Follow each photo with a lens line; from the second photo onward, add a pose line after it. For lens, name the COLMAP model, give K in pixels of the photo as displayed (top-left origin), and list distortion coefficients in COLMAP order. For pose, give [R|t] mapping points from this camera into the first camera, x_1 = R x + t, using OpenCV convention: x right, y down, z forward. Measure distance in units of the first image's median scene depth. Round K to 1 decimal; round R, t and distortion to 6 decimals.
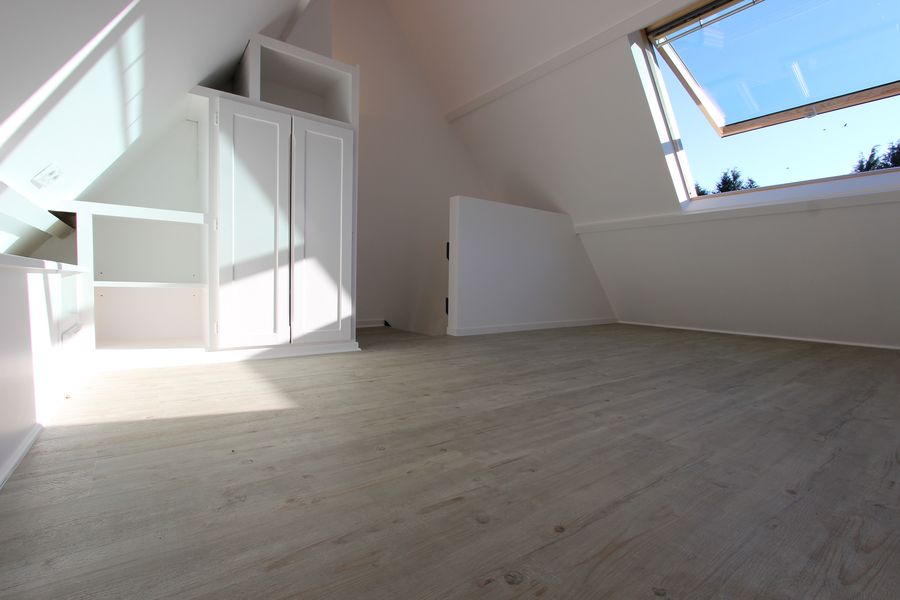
lens RADIAL K [[414.8, 0, 459.8], [0, 414.8, 305.1], [0, 0, 1]] dist [-0.019857, 0.003681]
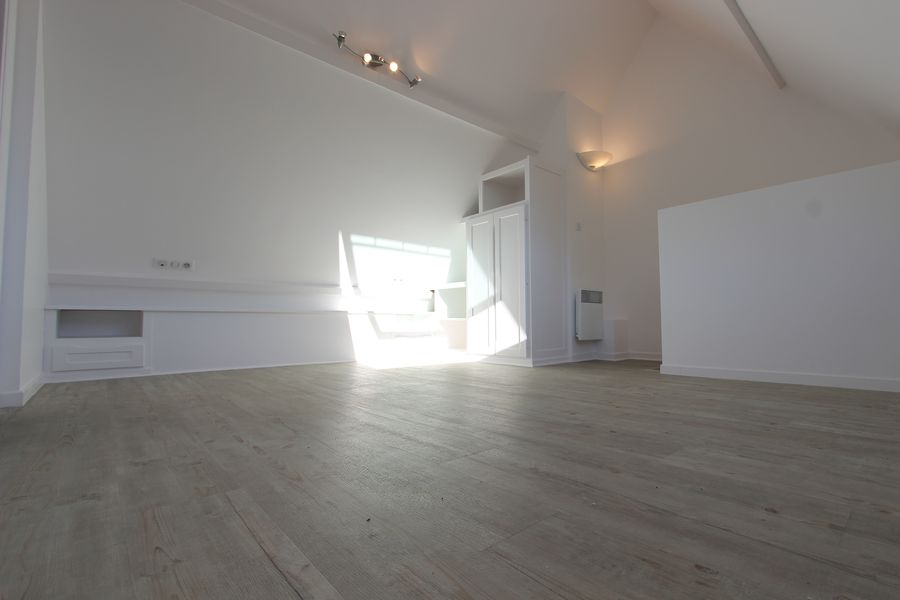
lens RADIAL K [[414.8, 0, 459.8], [0, 414.8, 305.1], [0, 0, 1]] dist [-0.019857, 0.003681]
pose [[0.077137, -0.060669, -0.995173, 1.368222], [-0.042145, 0.997056, -0.064051, 0.012743], [0.996129, 0.046882, 0.074353, 0.883587]]
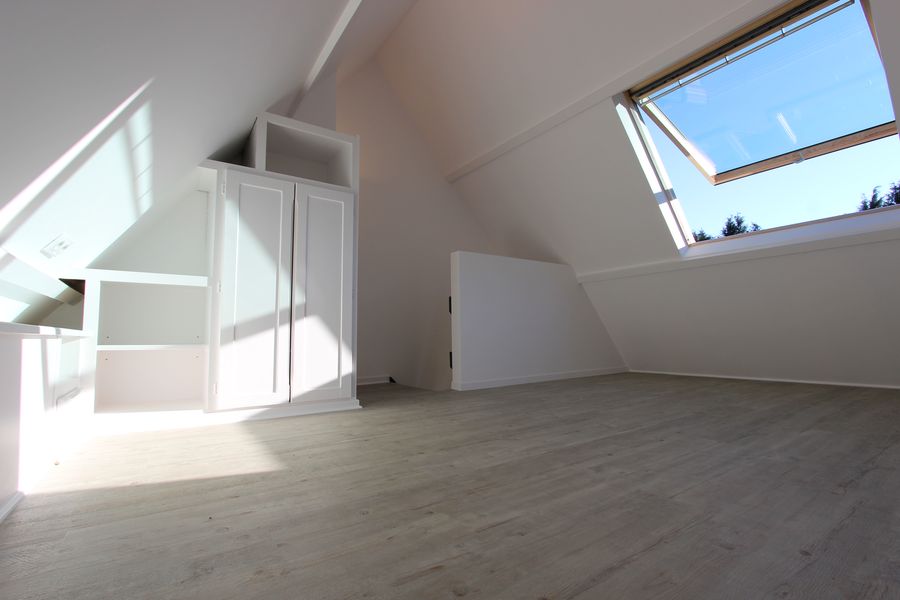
lens RADIAL K [[414.8, 0, 459.8], [0, 414.8, 305.1], [0, 0, 1]] dist [-0.019857, 0.003681]
pose [[0.999051, -0.034232, -0.026935, 0.037854], [0.030480, 0.991159, -0.129133, 0.001559], [0.031117, 0.128189, 0.991261, 0.002537]]
